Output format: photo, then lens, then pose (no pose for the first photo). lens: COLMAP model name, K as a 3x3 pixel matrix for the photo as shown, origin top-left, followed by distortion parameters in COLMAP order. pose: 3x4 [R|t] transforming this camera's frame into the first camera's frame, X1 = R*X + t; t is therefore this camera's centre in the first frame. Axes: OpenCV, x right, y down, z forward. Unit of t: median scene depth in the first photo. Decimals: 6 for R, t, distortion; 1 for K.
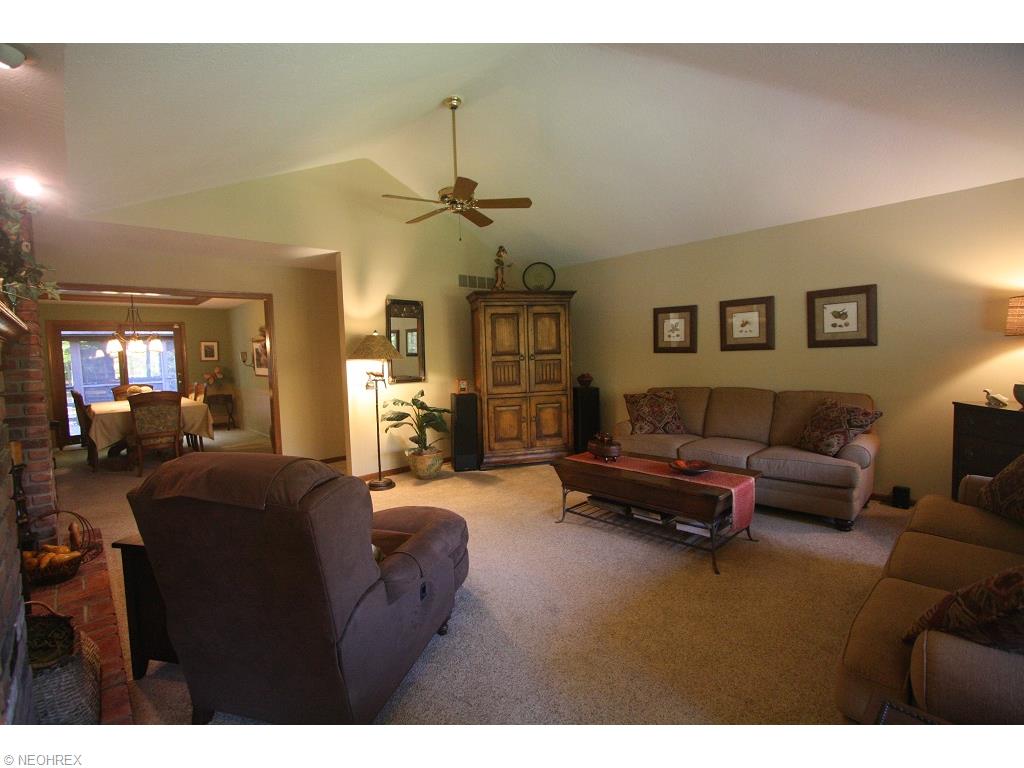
lens RADIAL K [[479.6, 0, 507.4], [0, 479.6, 380.1], [0, 0, 1]] dist [-0.000158, 0.000125]
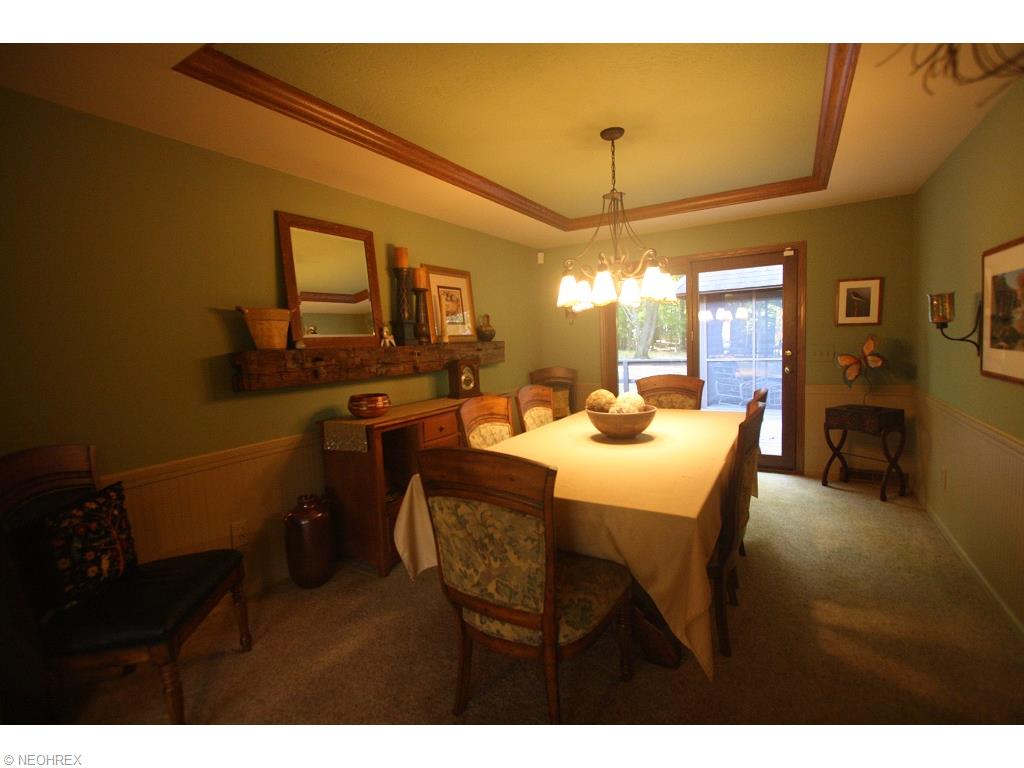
lens RADIAL K [[479.6, 0, 506.1], [0, 479.6, 378.6], [0, 0, 1]] dist [-0.000158, 0.000125]
pose [[0.294047, 0.094119, -0.951145, -0.305527], [-0.027649, 0.995561, 0.089967, -0.022563], [0.955391, -0.000157, 0.295344, 0.584993]]
